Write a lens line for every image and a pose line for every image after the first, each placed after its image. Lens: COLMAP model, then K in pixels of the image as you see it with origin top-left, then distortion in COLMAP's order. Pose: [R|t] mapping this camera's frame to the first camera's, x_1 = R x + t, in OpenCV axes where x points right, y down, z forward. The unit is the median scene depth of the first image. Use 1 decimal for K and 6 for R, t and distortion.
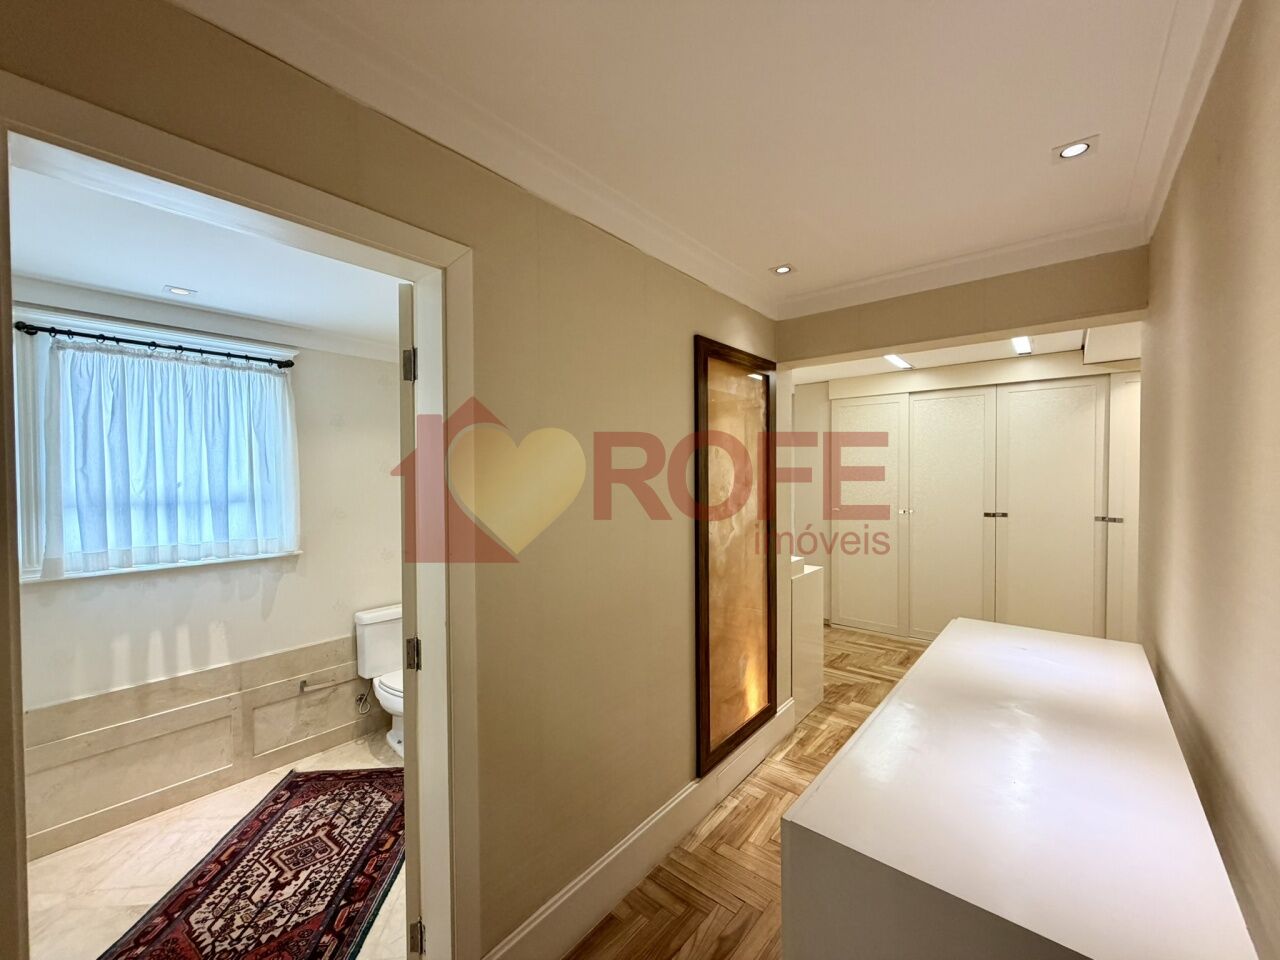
lens RADIAL K [[509.1, 0, 638.6], [0, 509.1, 478.5], [0, 0, 1]] dist [-0.001589, 0.000174]
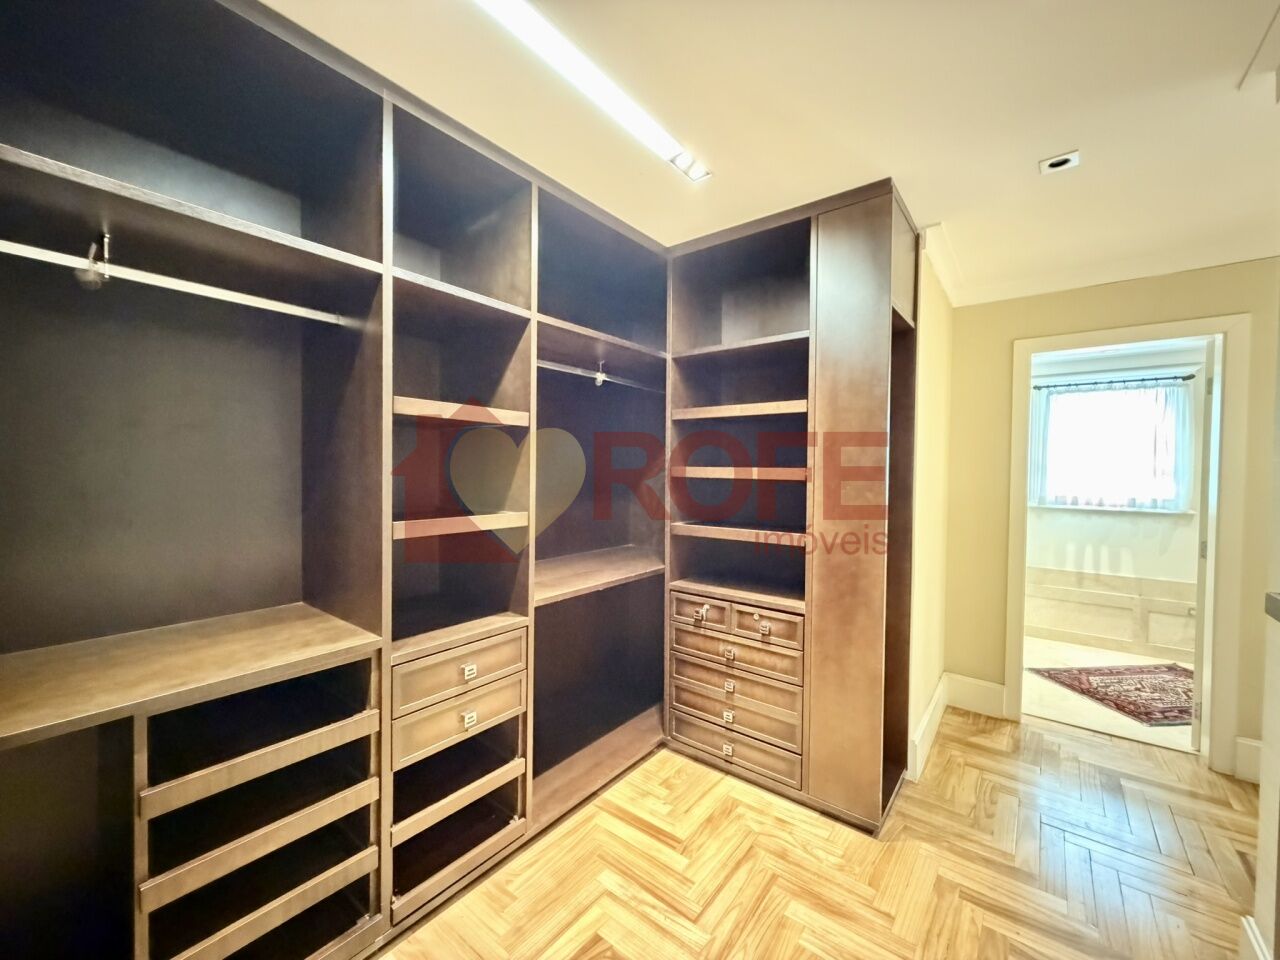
lens RADIAL K [[509.1, 0, 631.0], [0, 509.1, 482.2], [0, 0, 1]] dist [-0.001589, 0.000174]
pose [[0.015747, 0.033965, -0.999299, 0.793611], [-0.021143, 0.999211, 0.033628, 0.056330], [0.999652, 0.020599, 0.016453, -0.635288]]
